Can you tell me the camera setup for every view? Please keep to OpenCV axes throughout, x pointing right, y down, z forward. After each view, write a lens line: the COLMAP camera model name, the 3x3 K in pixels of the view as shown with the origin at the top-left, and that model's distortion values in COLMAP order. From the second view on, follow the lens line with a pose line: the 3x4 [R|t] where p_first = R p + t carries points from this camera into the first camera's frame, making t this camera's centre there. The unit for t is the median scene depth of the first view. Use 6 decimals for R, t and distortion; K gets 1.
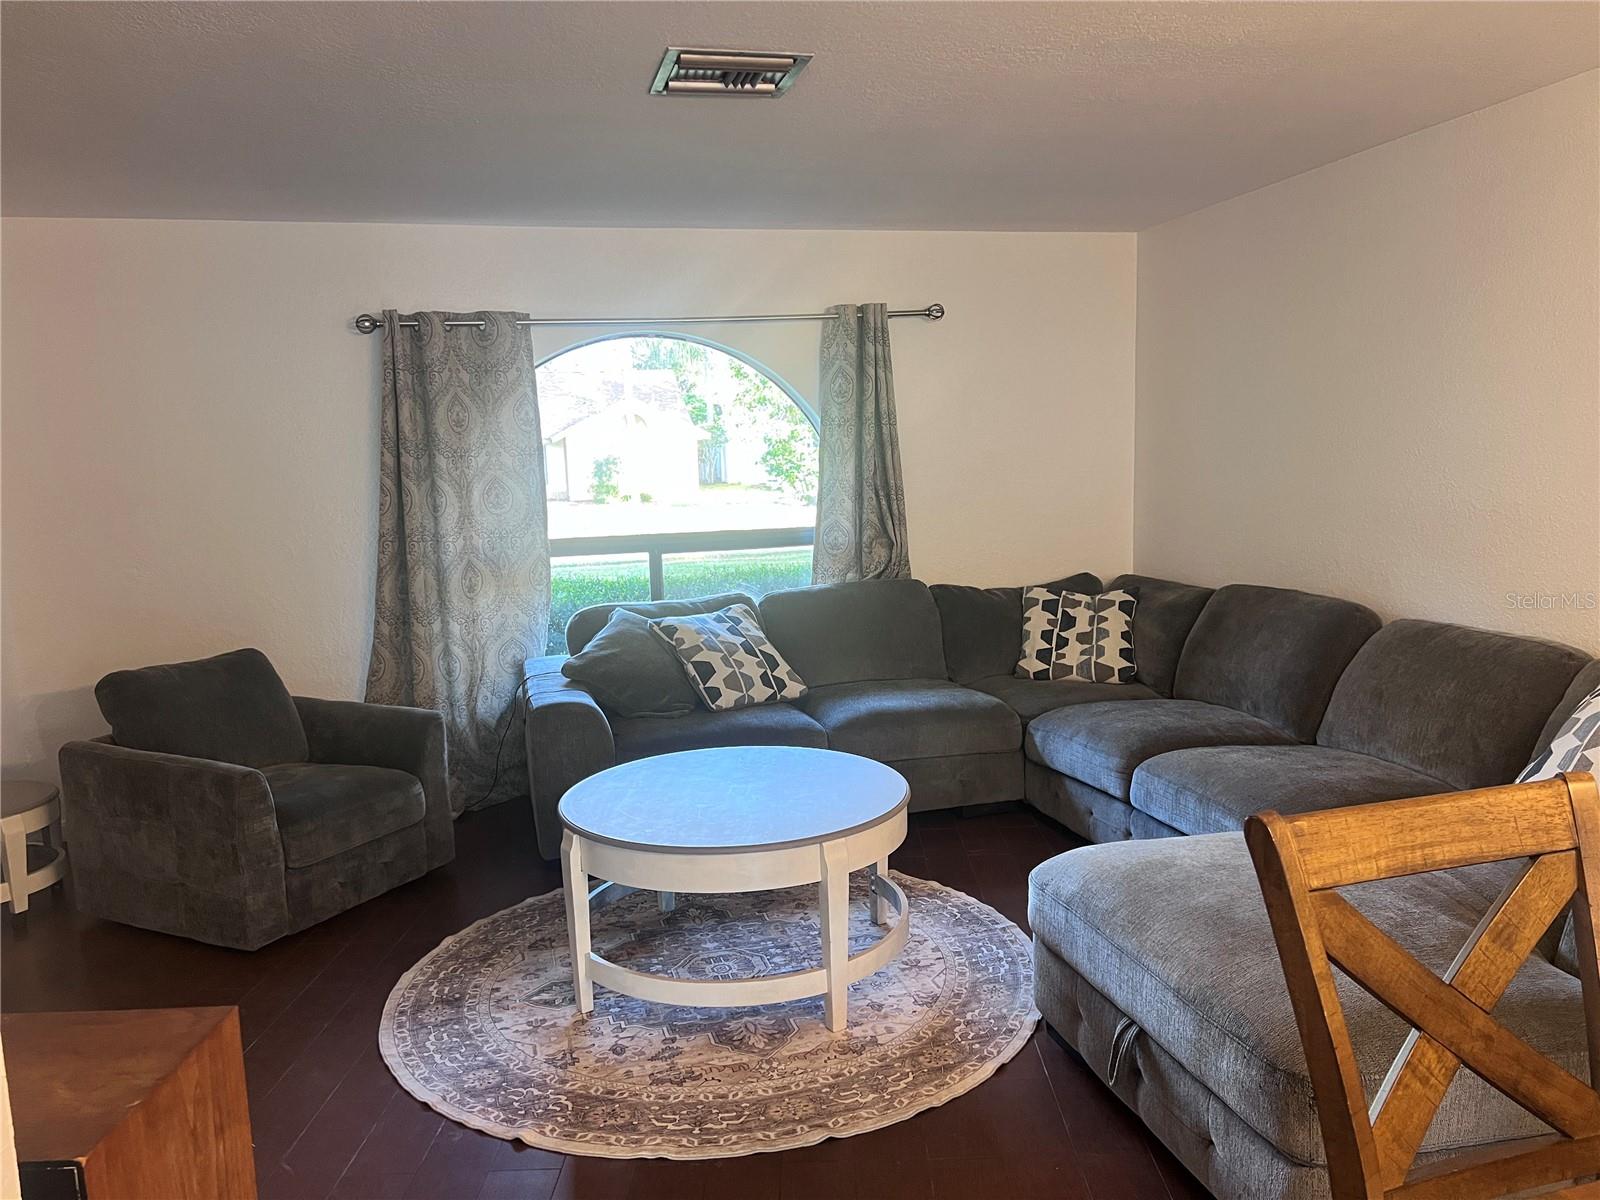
lens RADIAL K [[1206.8, 0, 799.6], [0, 1206.8, 597.4], [0, 0, 1]] dist [0.045364, -0.001194]
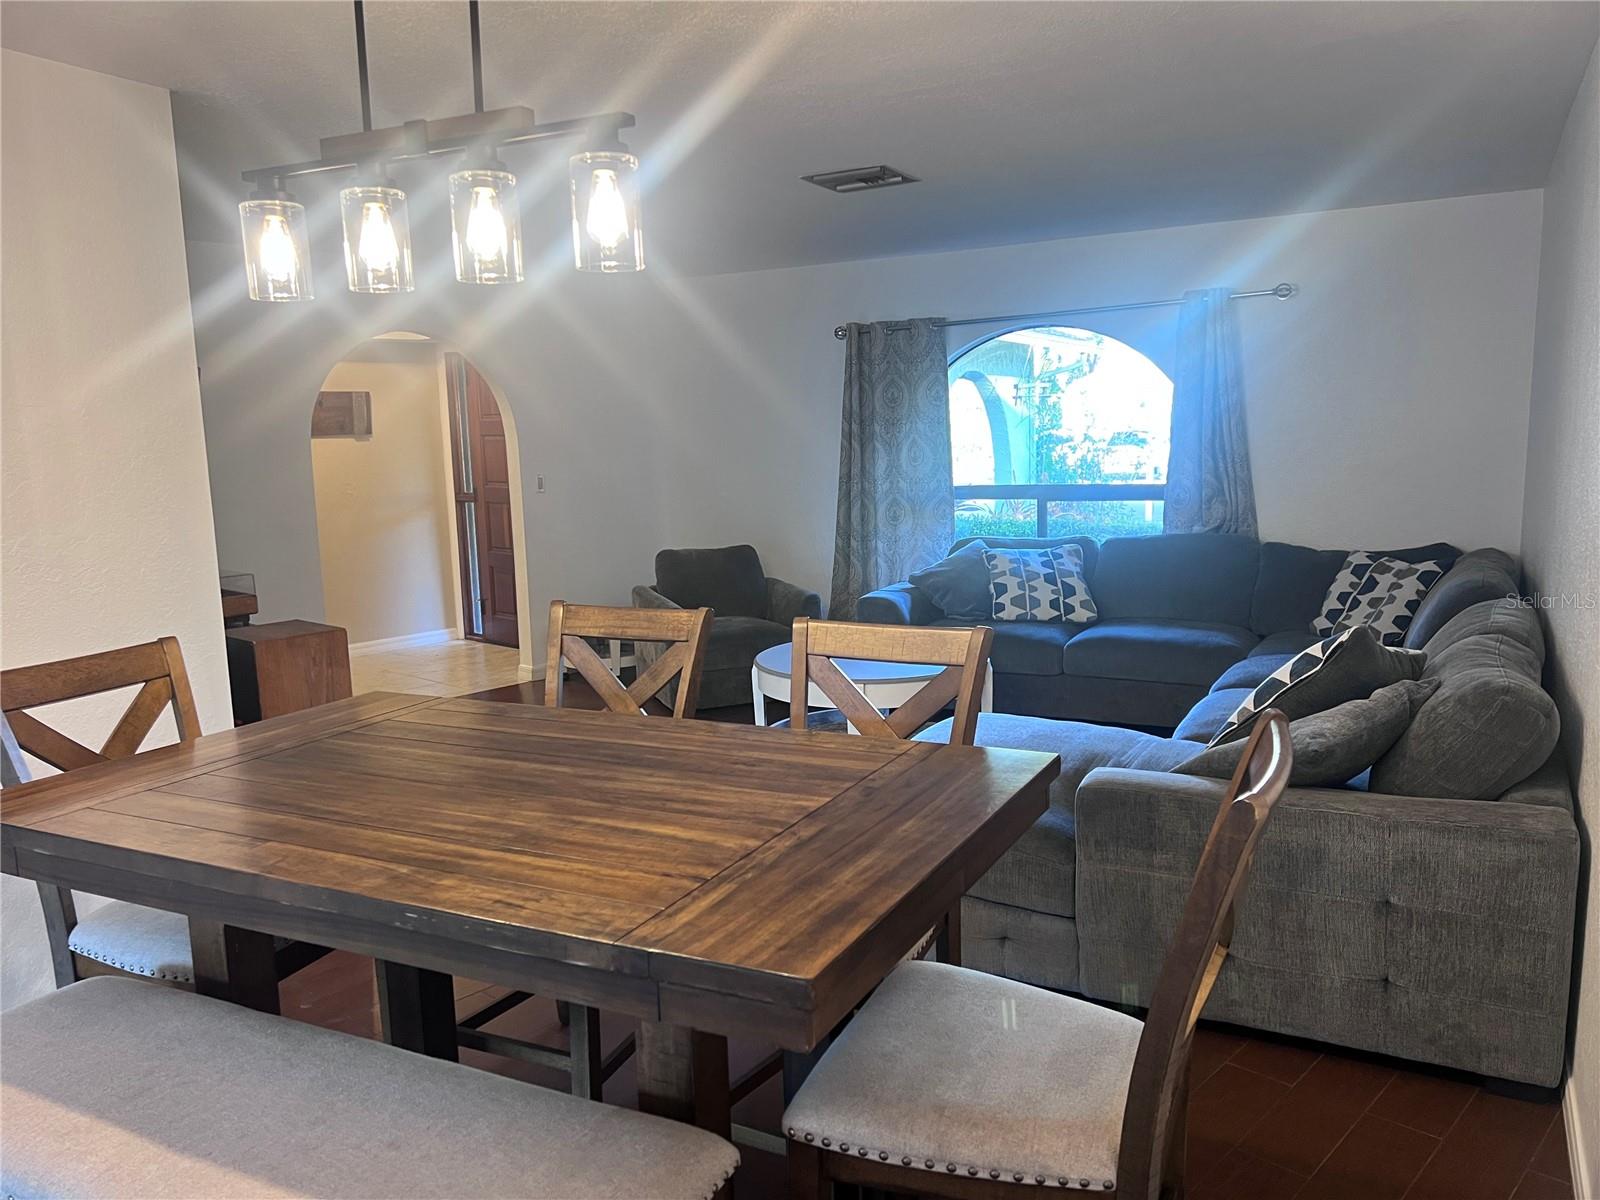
lens RADIAL K [[1206.8, 0, 801.1], [0, 1206.8, 603.8], [0, 0, 1]] dist [0.045364, -0.001194]
pose [[0.731380, 0.108748, -0.673244, 0.607192], [-0.076682, 0.994057, 0.077265, -0.008778], [0.677645, -0.004885, 0.735373, -0.105542]]
